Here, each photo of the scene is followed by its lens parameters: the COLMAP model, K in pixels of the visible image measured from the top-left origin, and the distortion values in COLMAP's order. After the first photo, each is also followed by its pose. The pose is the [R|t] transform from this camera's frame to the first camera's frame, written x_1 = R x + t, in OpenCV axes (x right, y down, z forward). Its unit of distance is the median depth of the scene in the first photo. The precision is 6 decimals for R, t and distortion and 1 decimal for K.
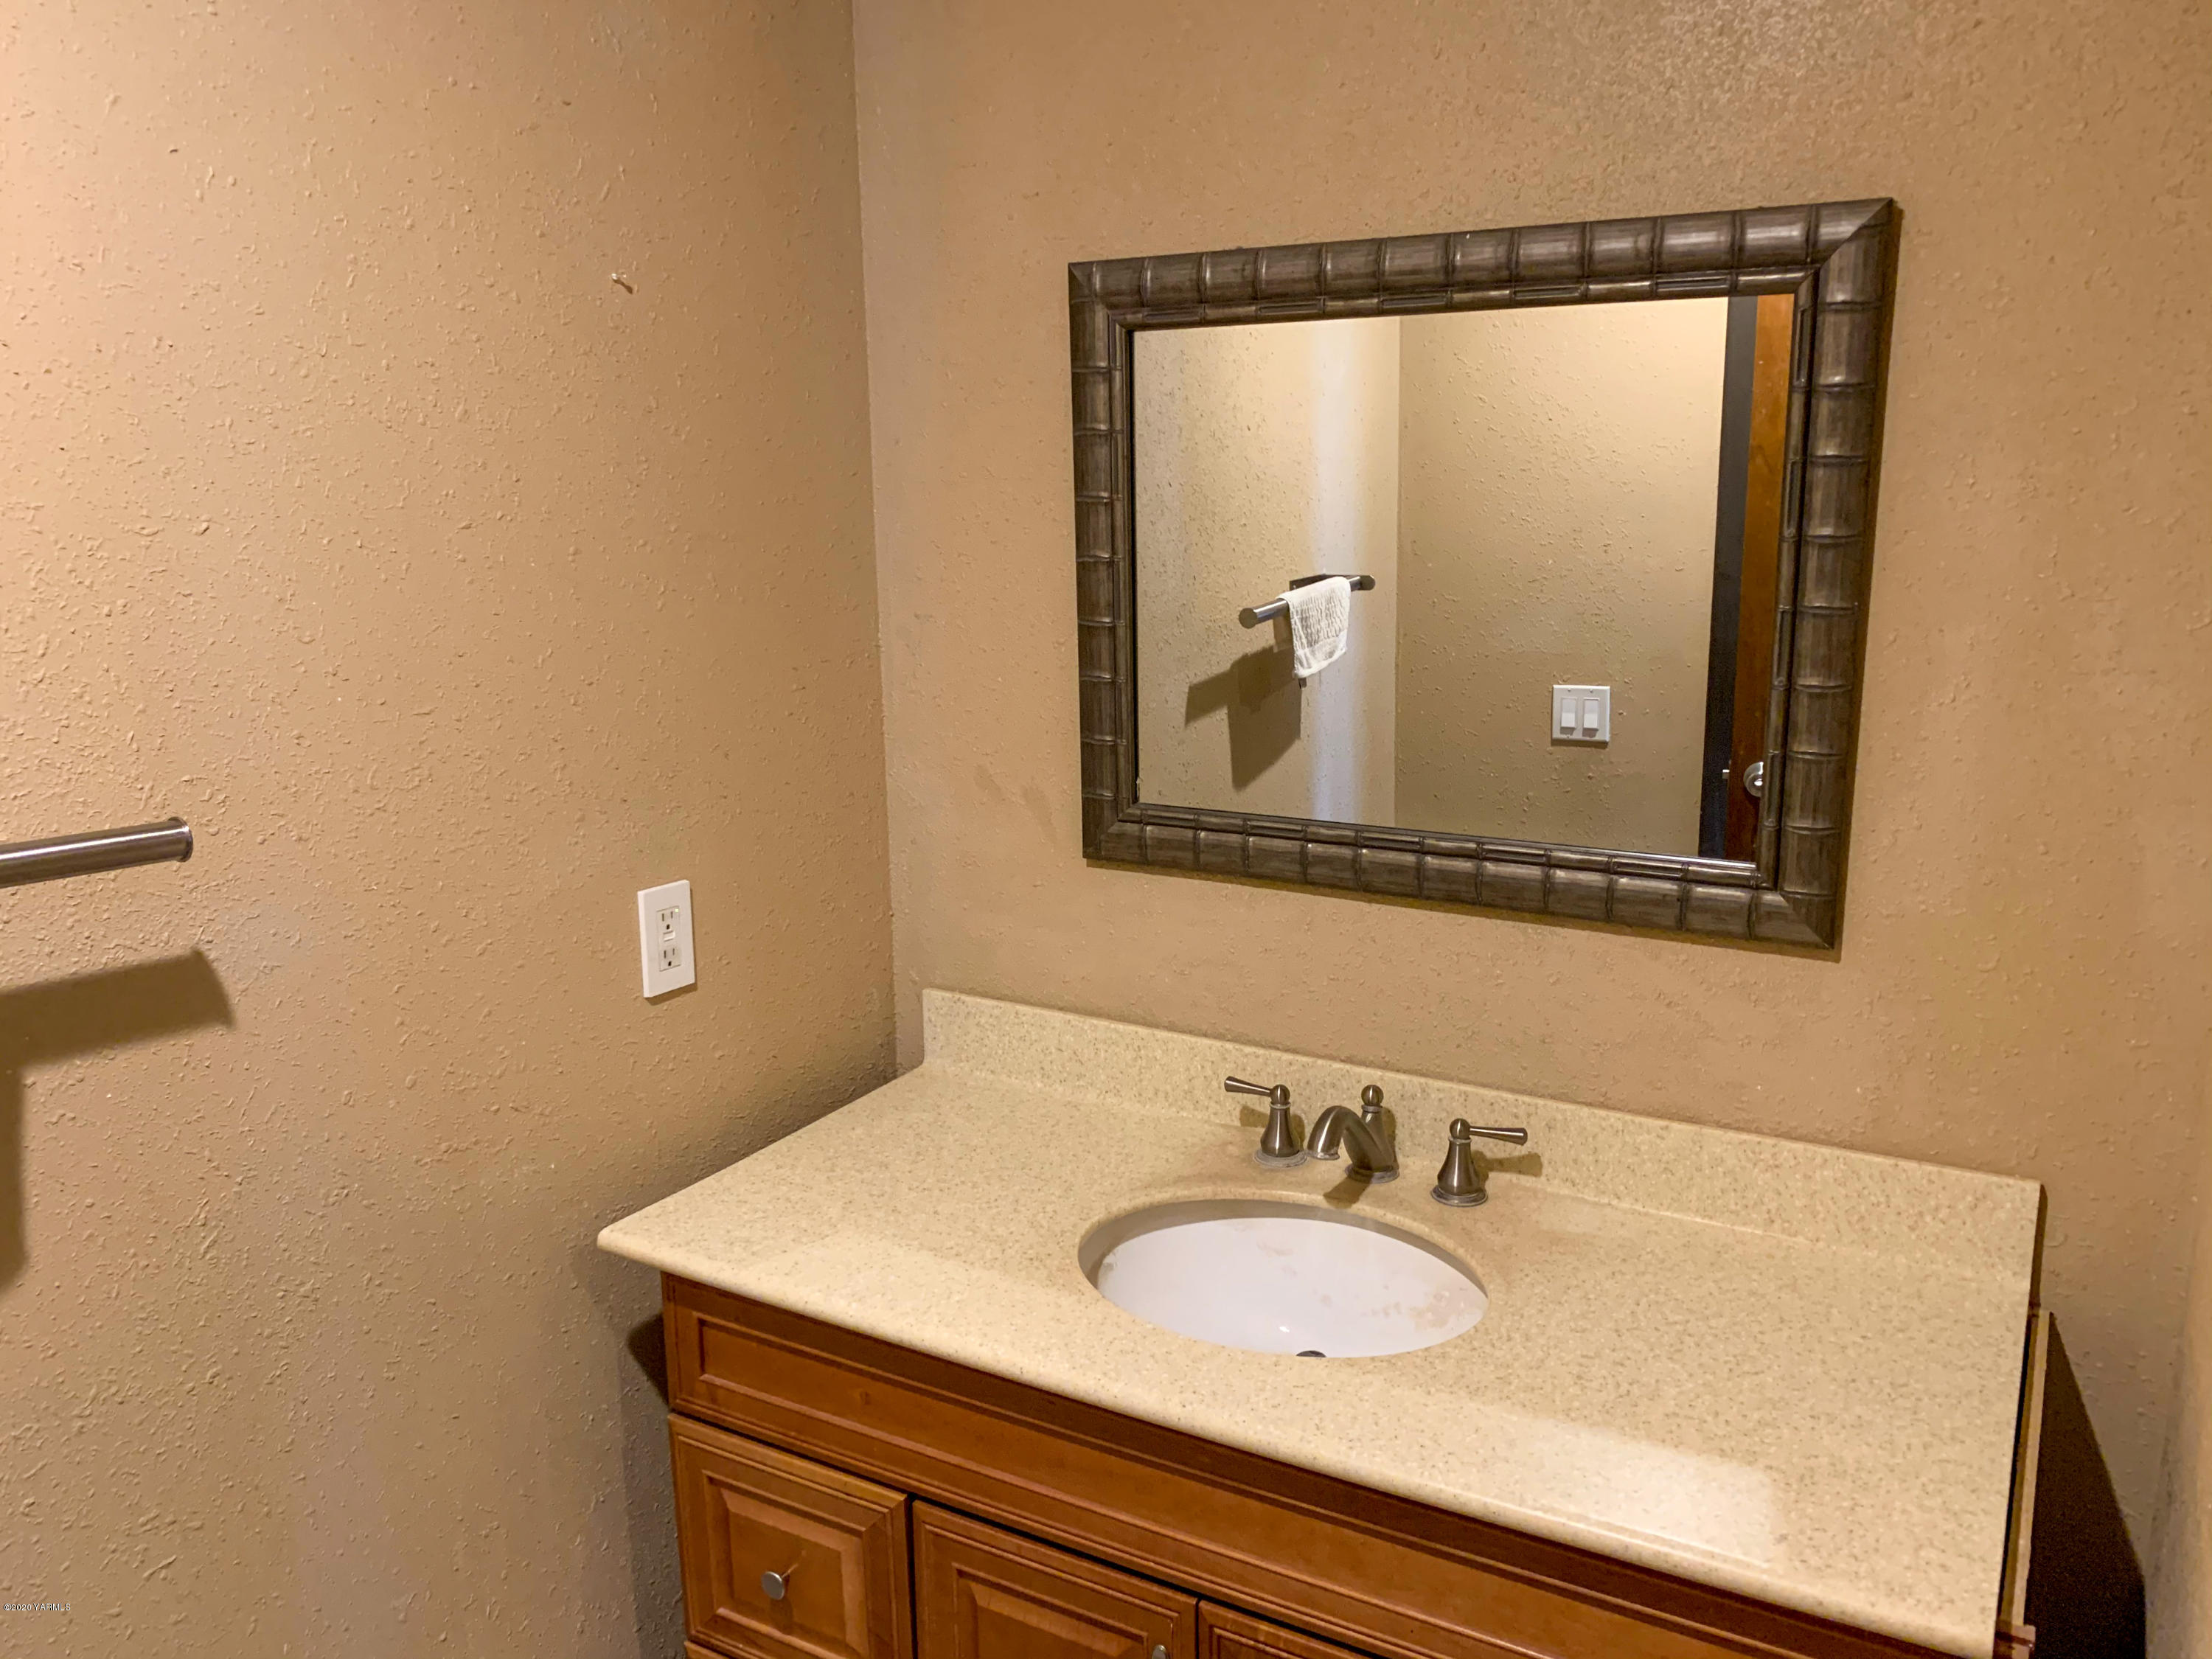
lens RADIAL K [[1665.2, 0, 1107.9], [0, 1665.2, 867.0], [0, 0, 1]] dist [-0.002035, 0.000909]
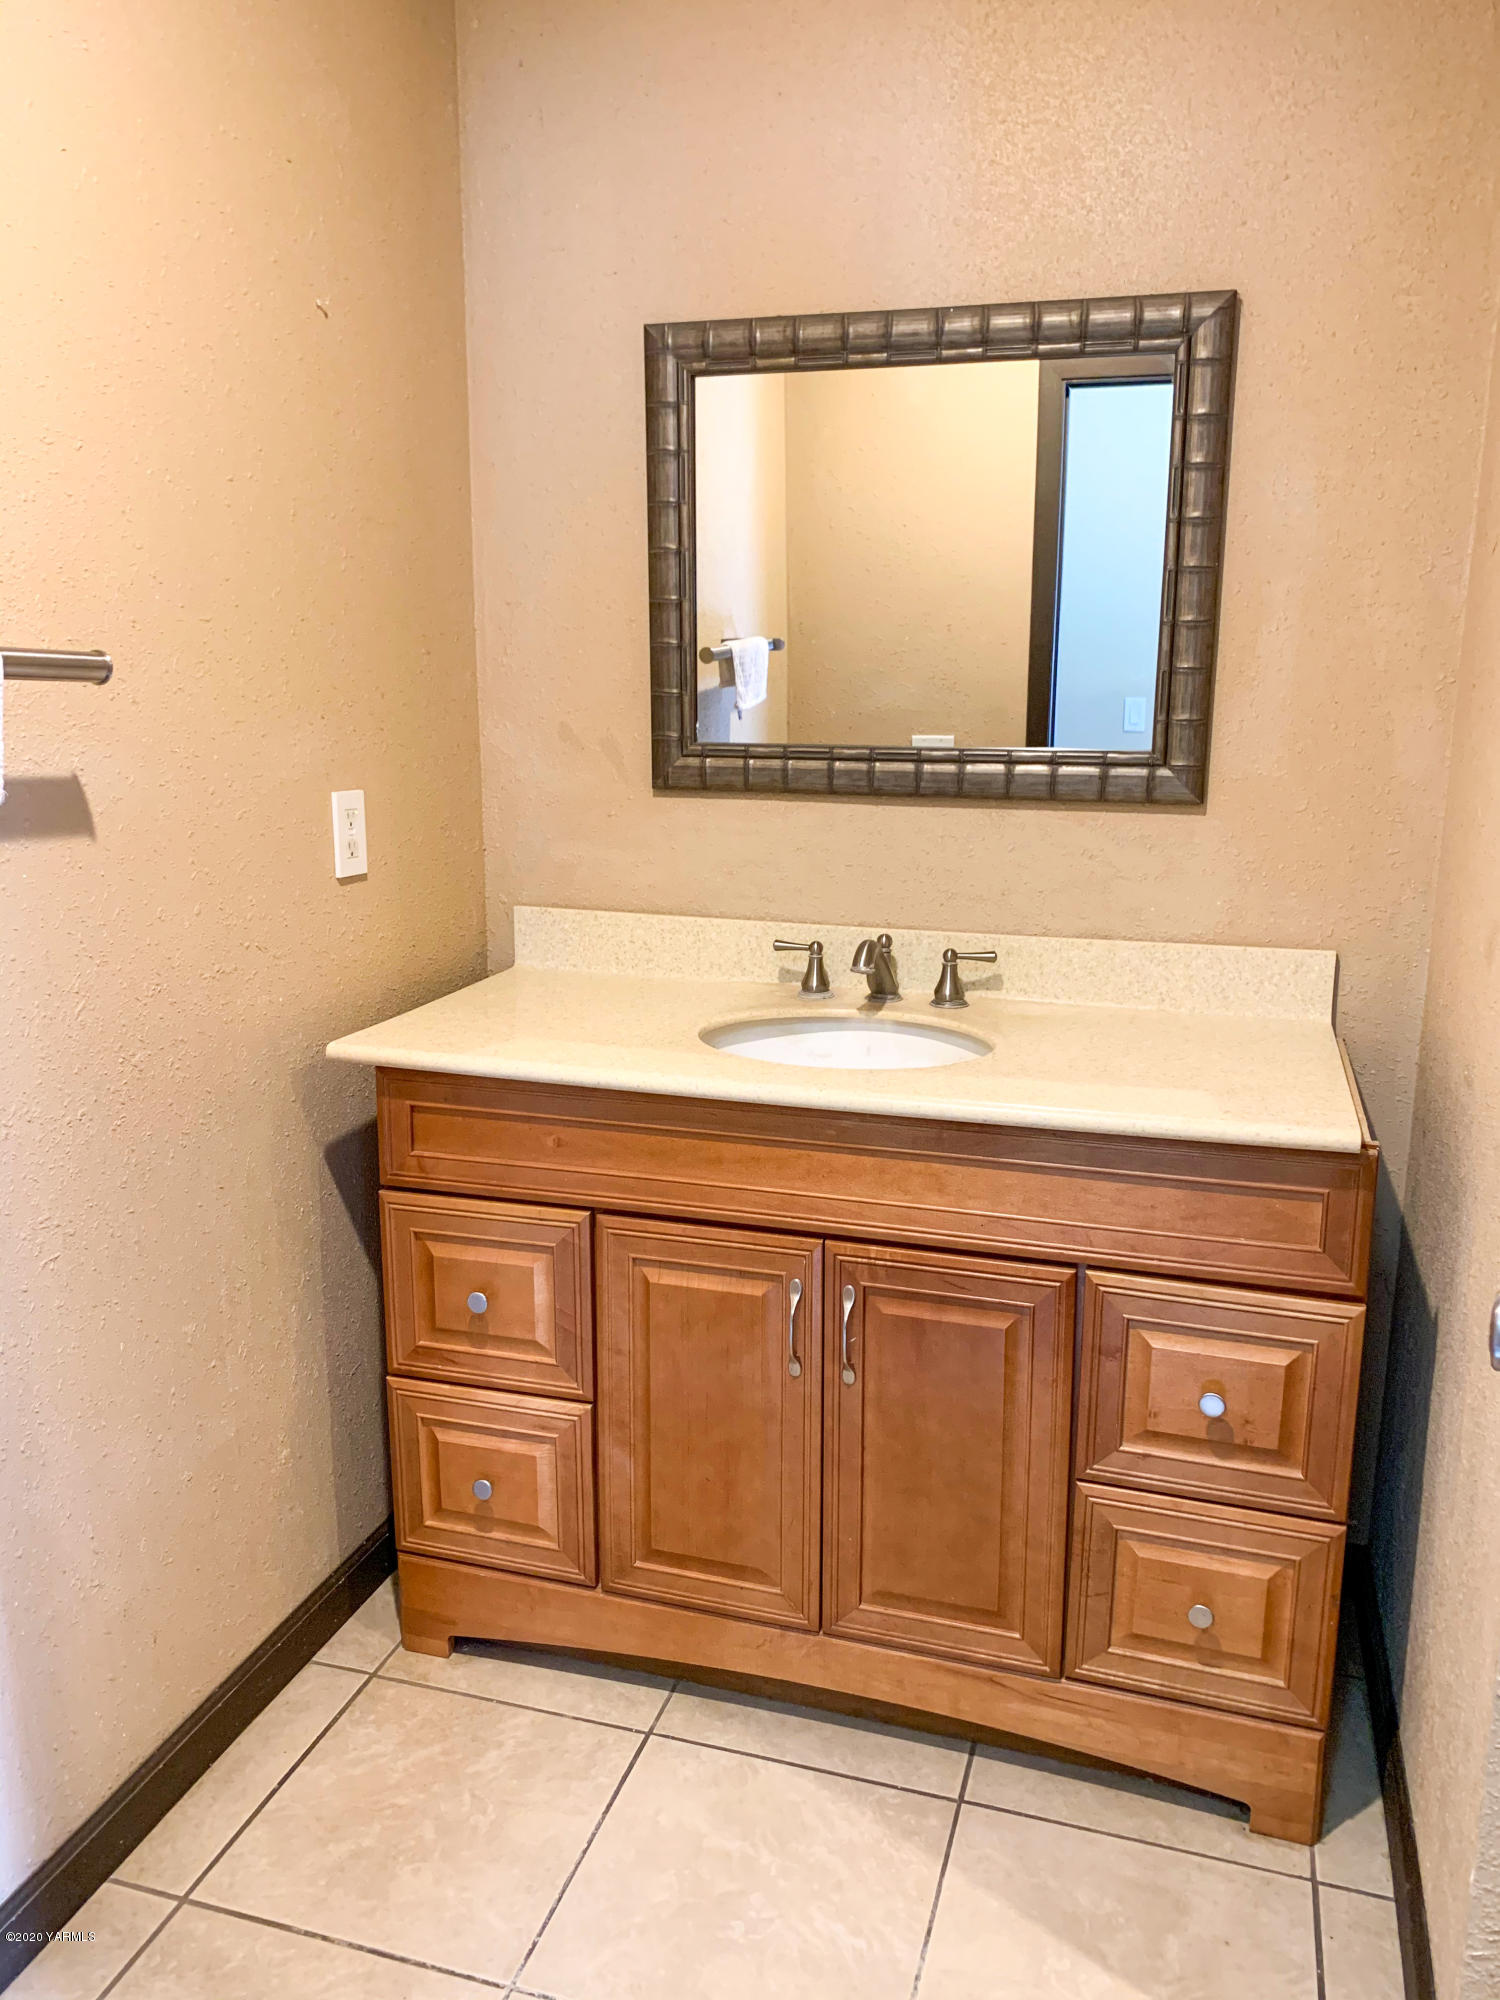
lens RADIAL K [[1501.8, 0, 750.0], [0, 1501.8, 1000.0], [0, 0, 1]] dist [0.032452, -0.042156]
pose [[0.976351, -0.031082, 0.213947, -0.245706], [0.031844, 0.999493, -0.000117, 0.205228], [-0.213835, 0.006928, 0.976845, -0.221352]]
